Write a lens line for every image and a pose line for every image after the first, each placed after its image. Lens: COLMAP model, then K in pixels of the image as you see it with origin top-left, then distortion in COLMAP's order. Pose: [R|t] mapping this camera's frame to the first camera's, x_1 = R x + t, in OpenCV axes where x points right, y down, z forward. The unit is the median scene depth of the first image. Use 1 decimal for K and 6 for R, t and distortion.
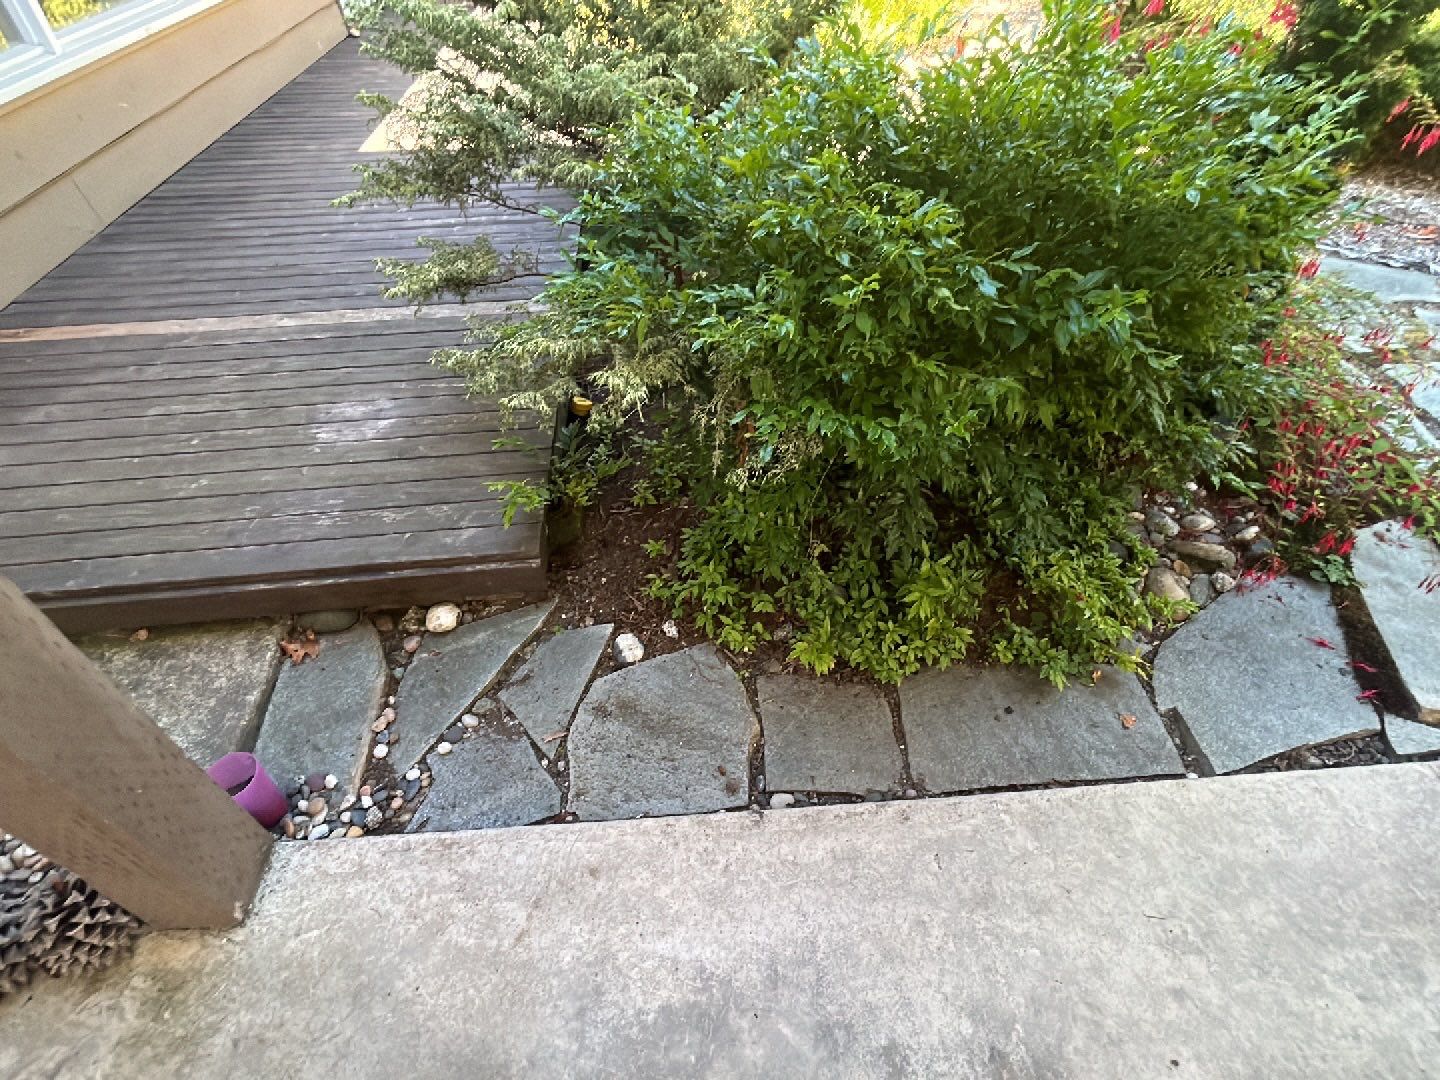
lens RADIAL K [[748.0, 0, 726.4], [0, 748.0, 539.5], [0, 0, 1]] dist [0.000872, 0.005025]
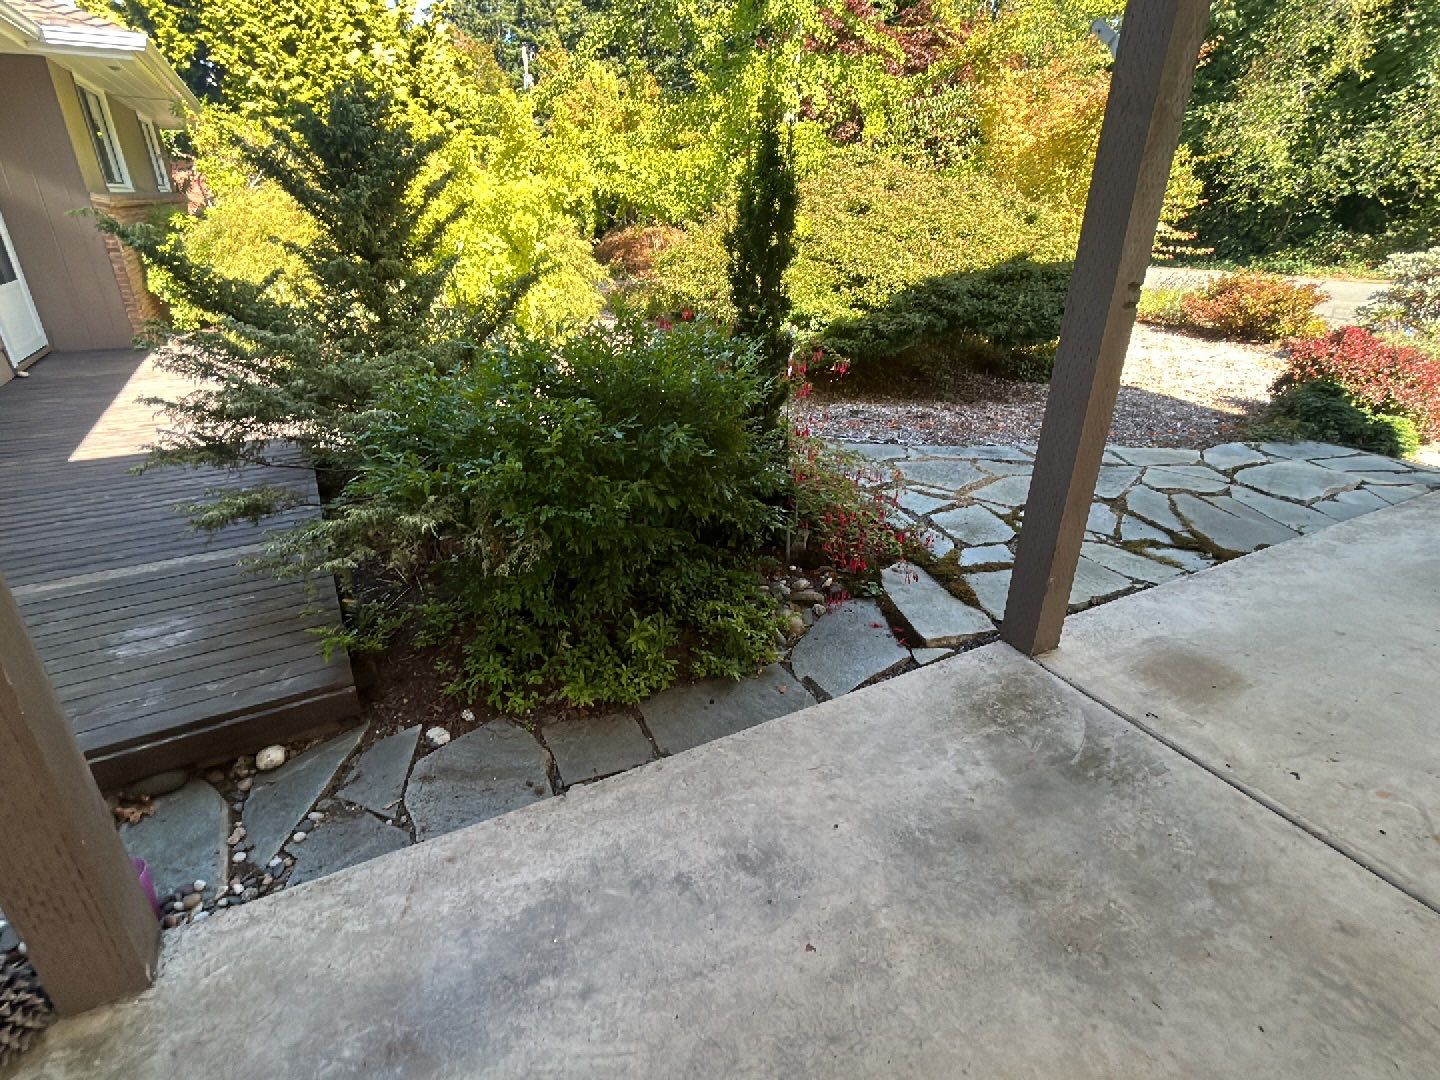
lens RADIAL K [[748.0, 0, 726.4], [0, 748.0, 539.5], [0, 0, 1]] dist [0.000872, 0.005025]
pose [[0.909855, -0.163287, 0.381447, -0.119009], [0.283089, 0.916405, -0.282955, 0.357233], [-0.303357, 0.365431, 0.880020, -0.457638]]
